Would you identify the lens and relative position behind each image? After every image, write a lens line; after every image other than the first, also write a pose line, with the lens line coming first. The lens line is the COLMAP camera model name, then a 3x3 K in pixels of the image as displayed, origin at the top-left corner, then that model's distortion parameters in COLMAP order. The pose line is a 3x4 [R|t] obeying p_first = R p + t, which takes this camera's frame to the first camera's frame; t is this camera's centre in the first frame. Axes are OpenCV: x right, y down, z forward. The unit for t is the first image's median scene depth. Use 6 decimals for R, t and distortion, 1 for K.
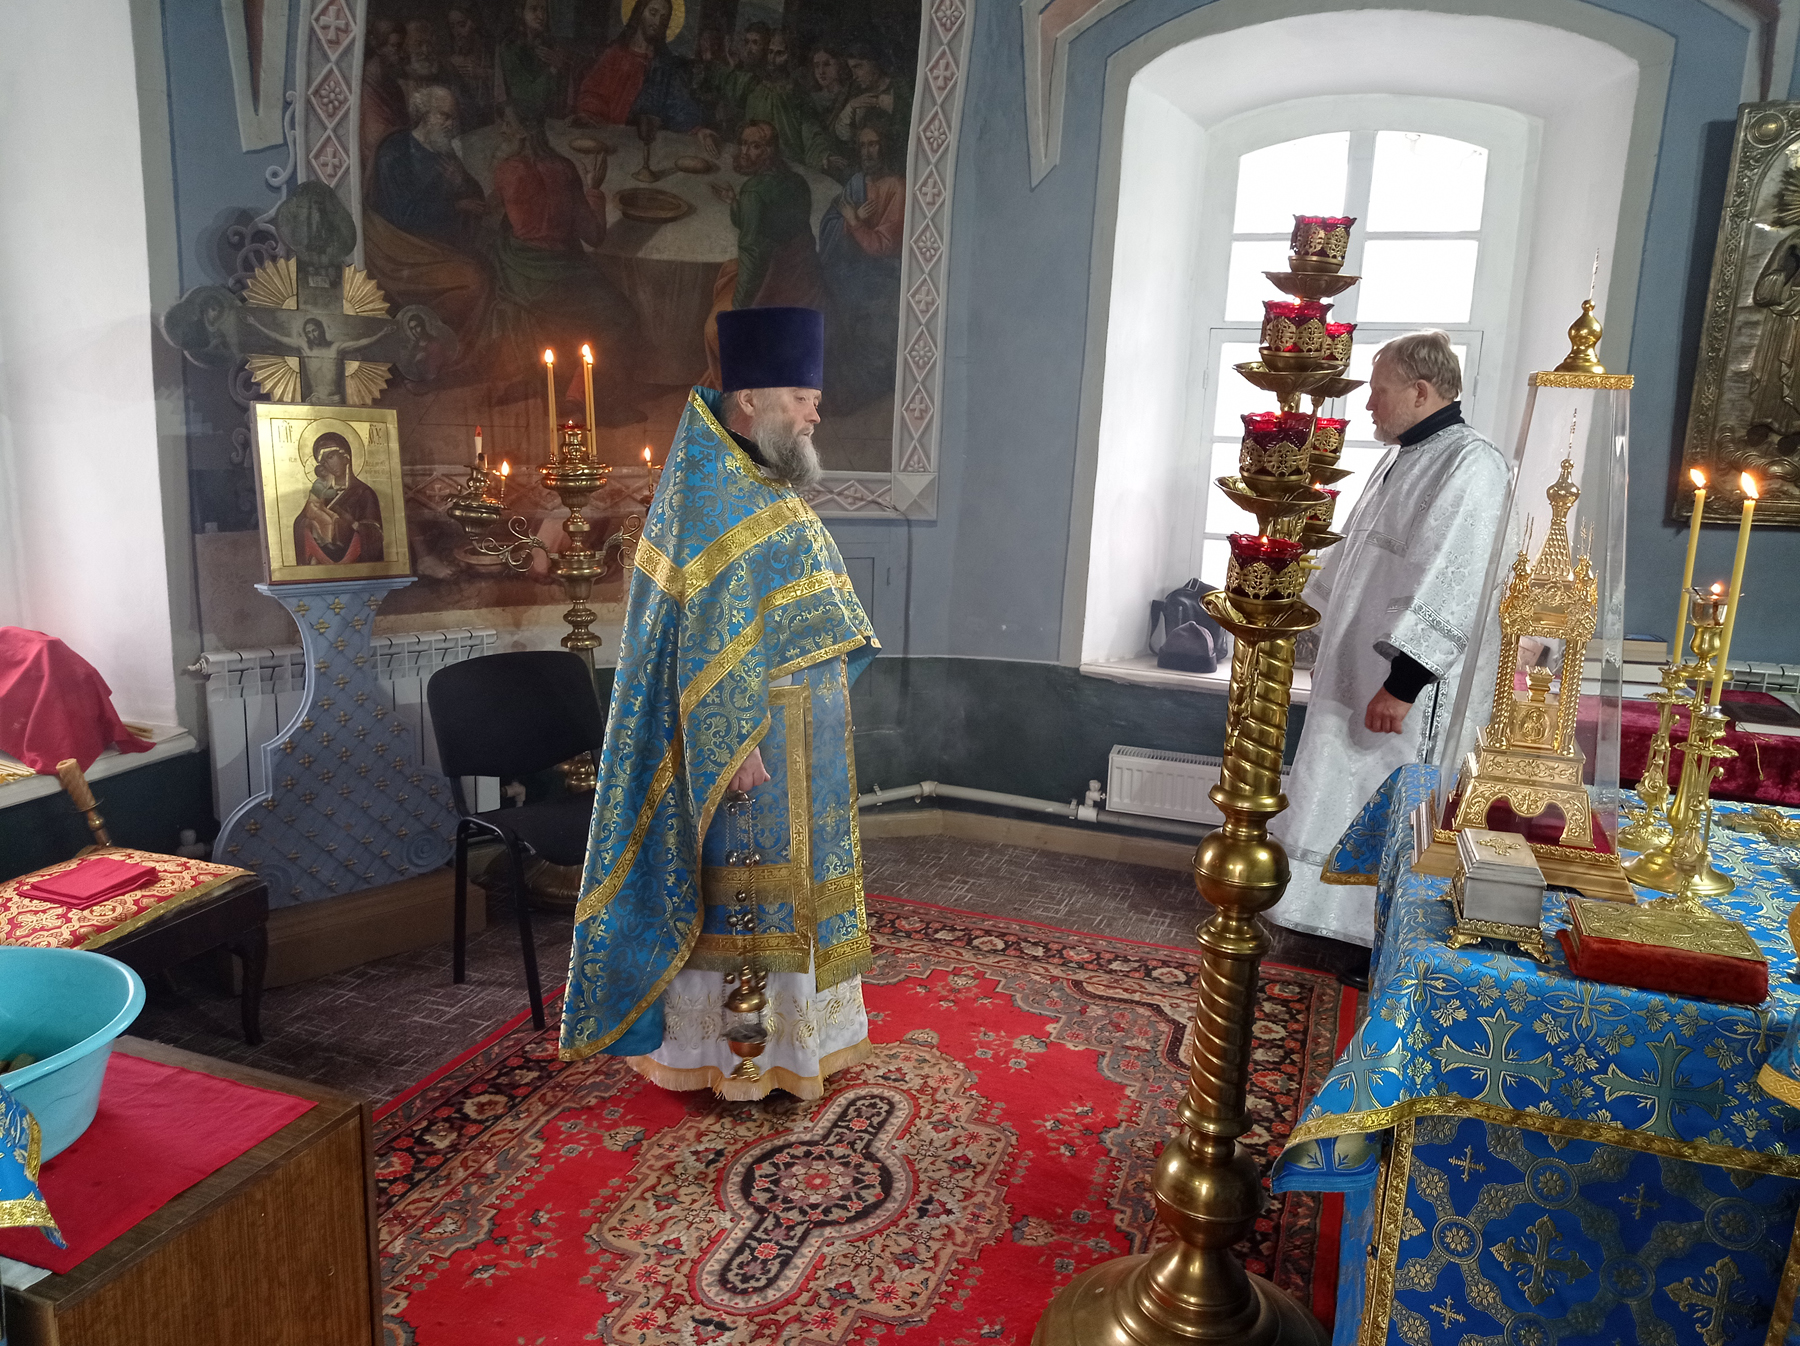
lens RADIAL K [[1354.7, 0, 896.1], [0, 1354.7, 677.9], [0, 0, 1]] dist [0.068685, -0.086032]
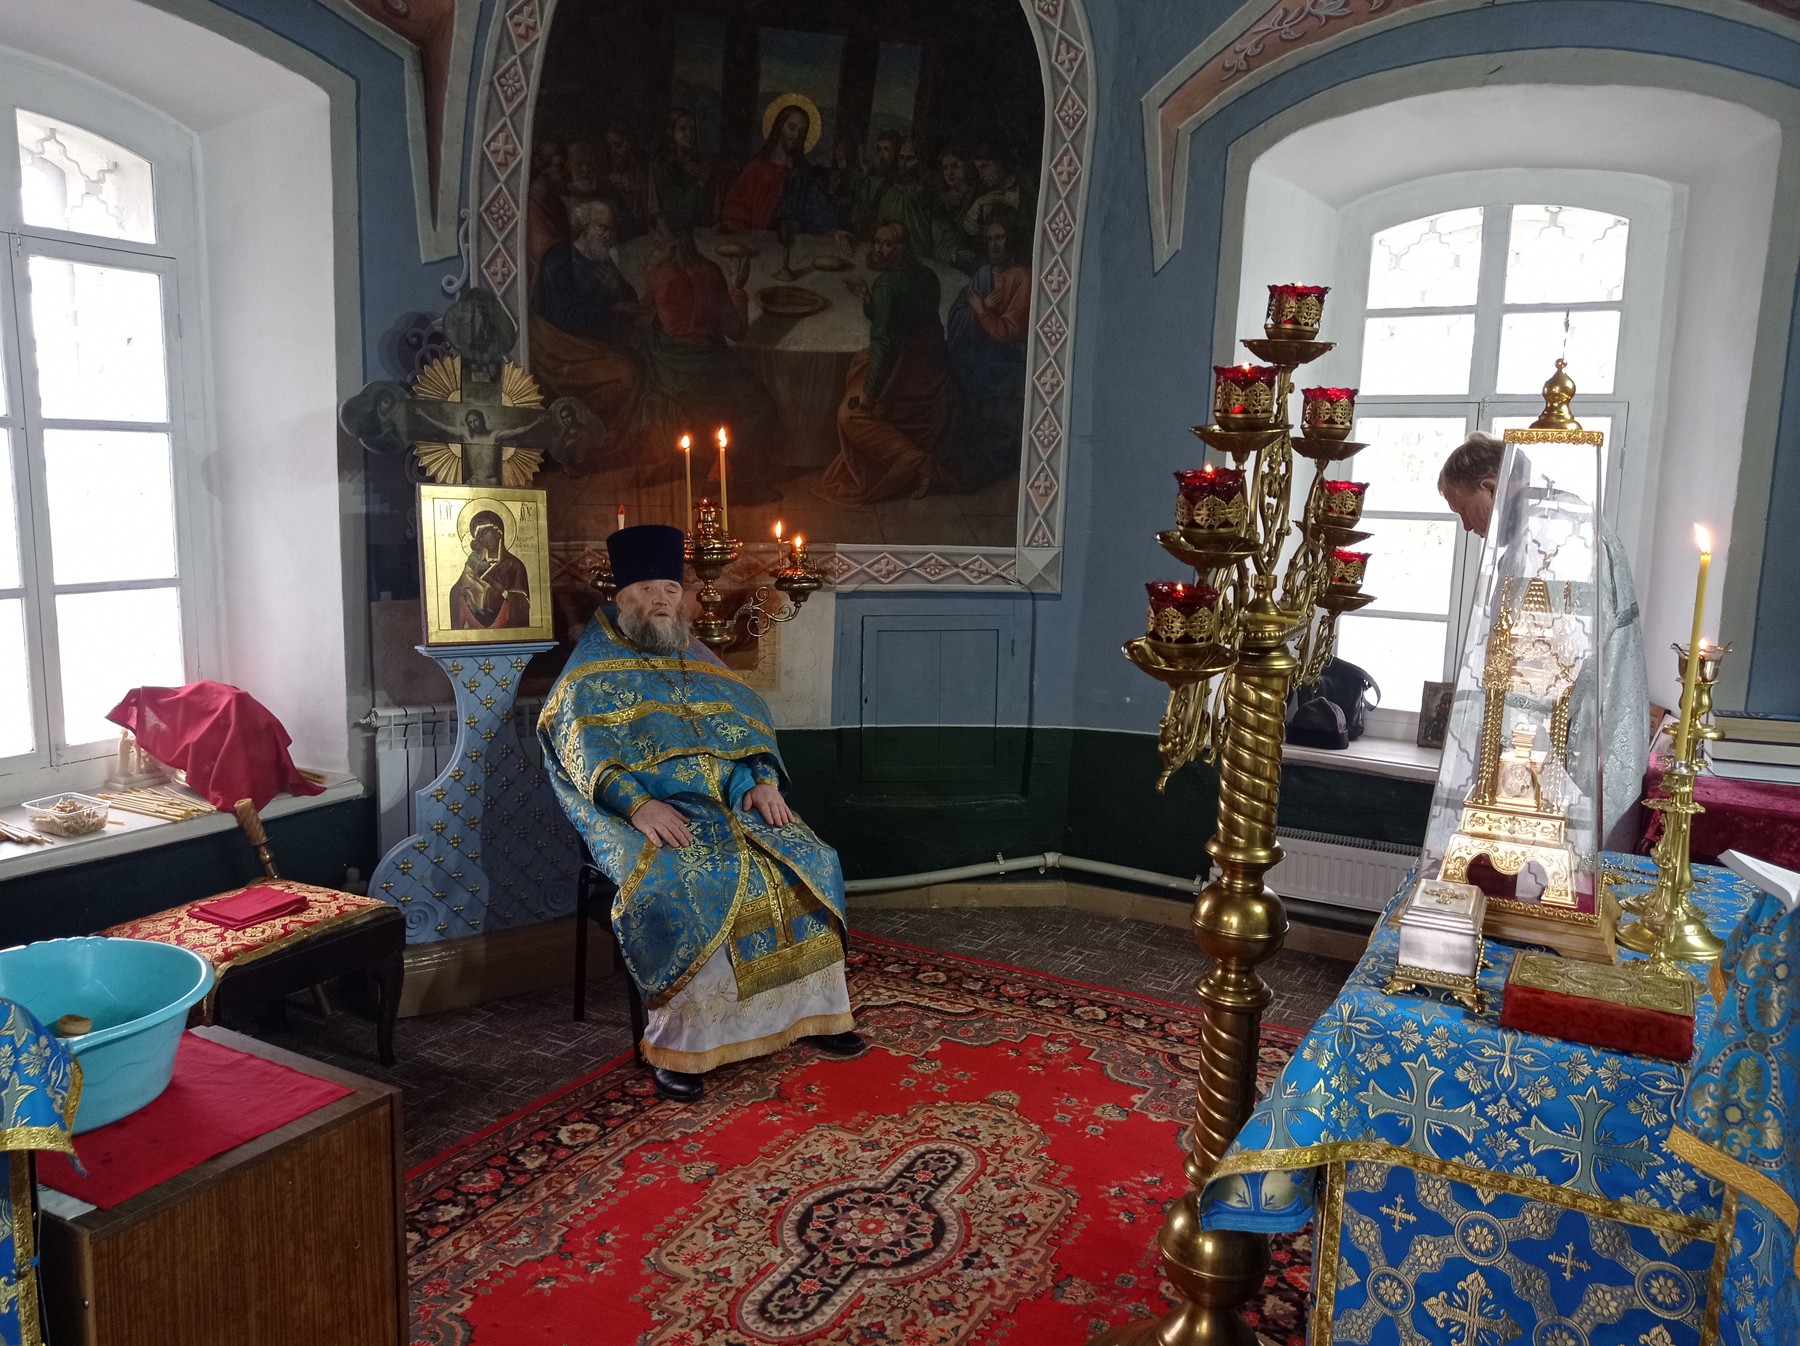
lens RADIAL K [[1354.7, 0, 896.4], [0, 1354.7, 674.1], [0, 0, 1]] dist [0.068685, -0.086032]
pose [[0.987517, 0.012973, -0.156980, 0.078247], [-0.023223, 0.997703, -0.063639, 0.013367], [0.155794, 0.066490, 0.985549, -0.024249]]
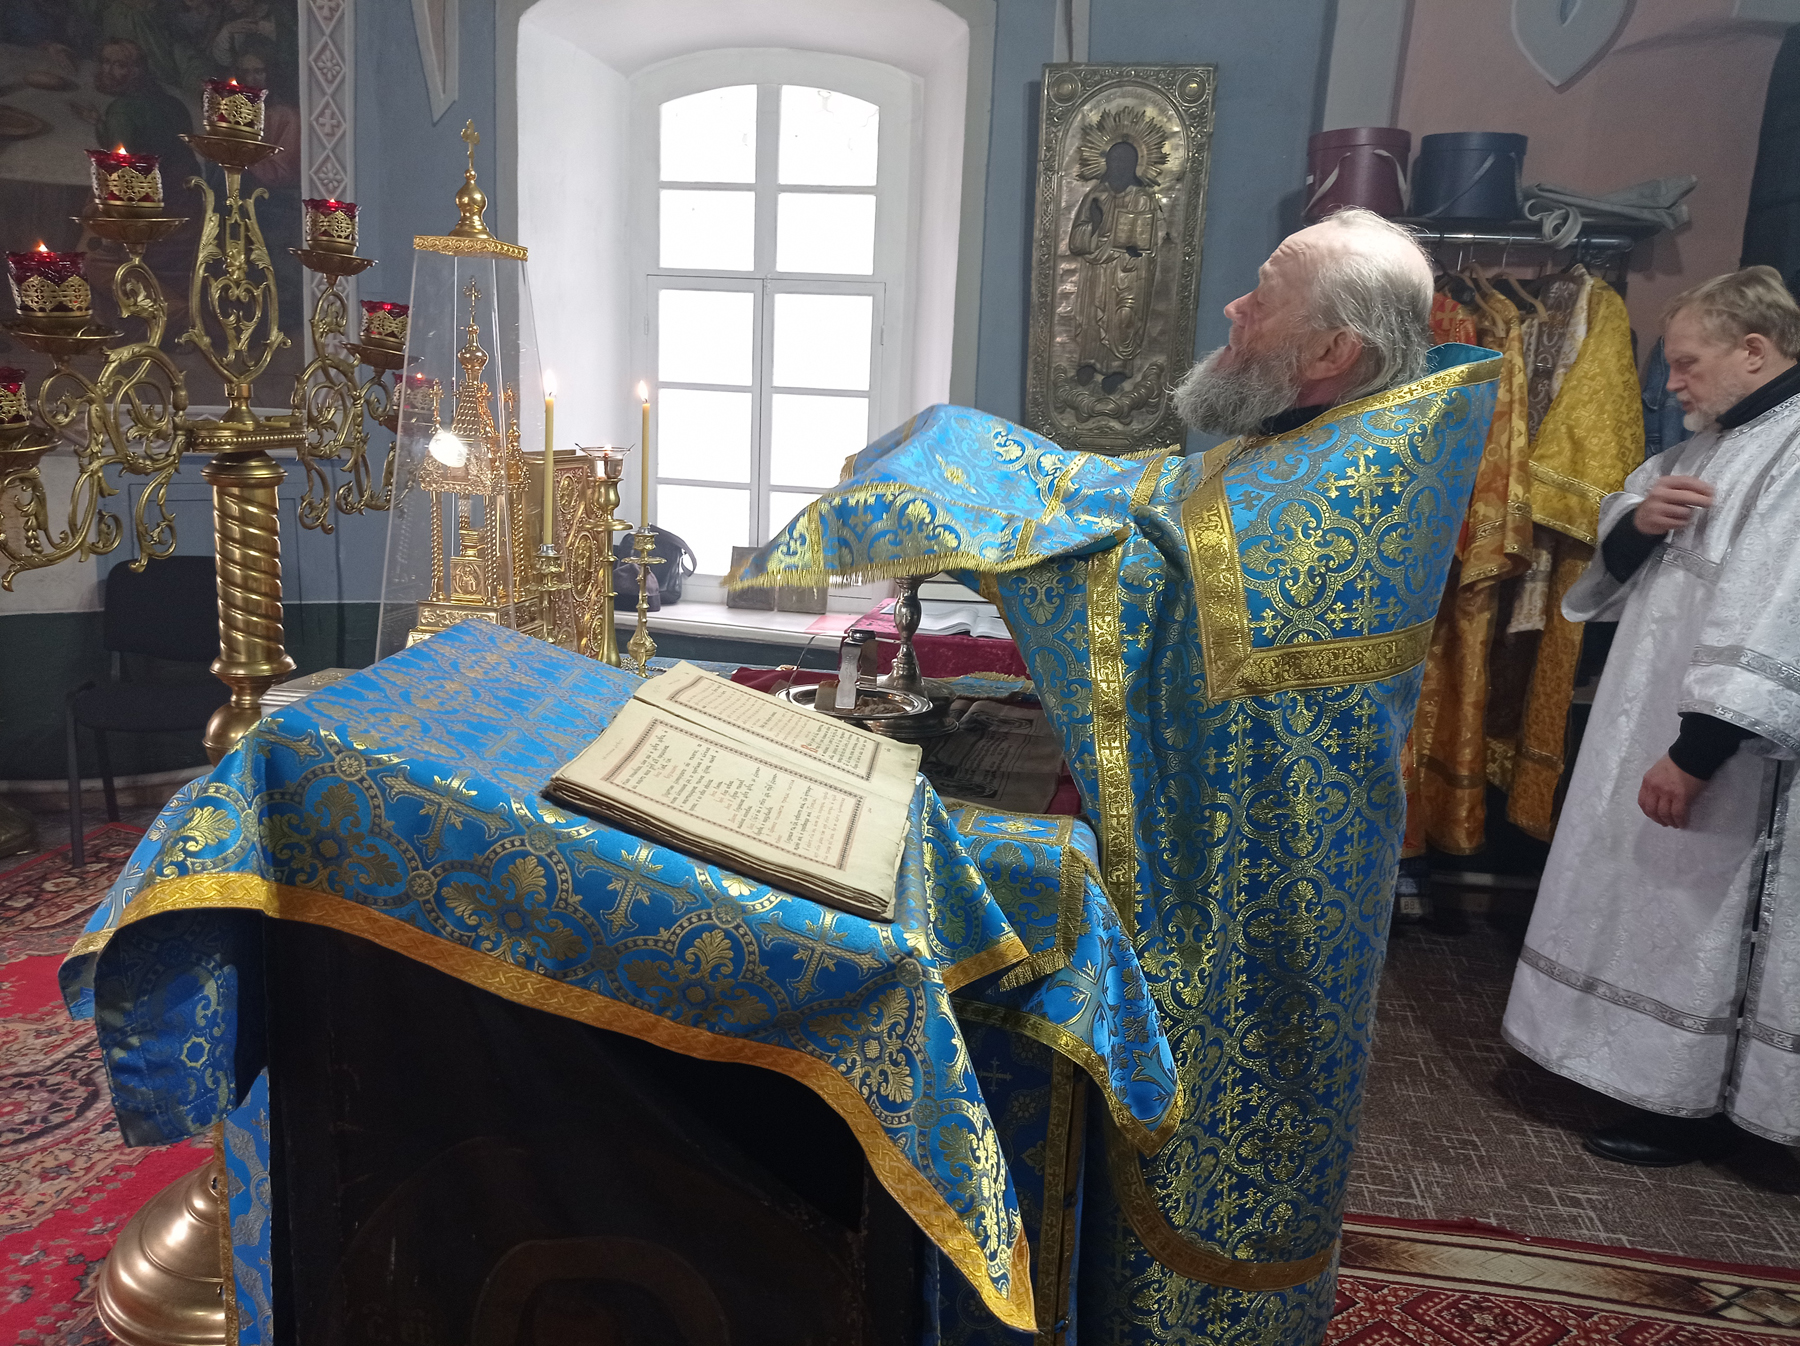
lens RADIAL K [[1354.7, 0, 890.3], [0, 1354.7, 675.4], [0, 0, 1]] dist [0.068685, -0.086032]
pose [[0.985973, -0.026315, 0.164819, 0.271602], [0.025767, 0.999653, 0.005462, 0.048993], [-0.164905, -0.001138, 0.986309, -0.040680]]
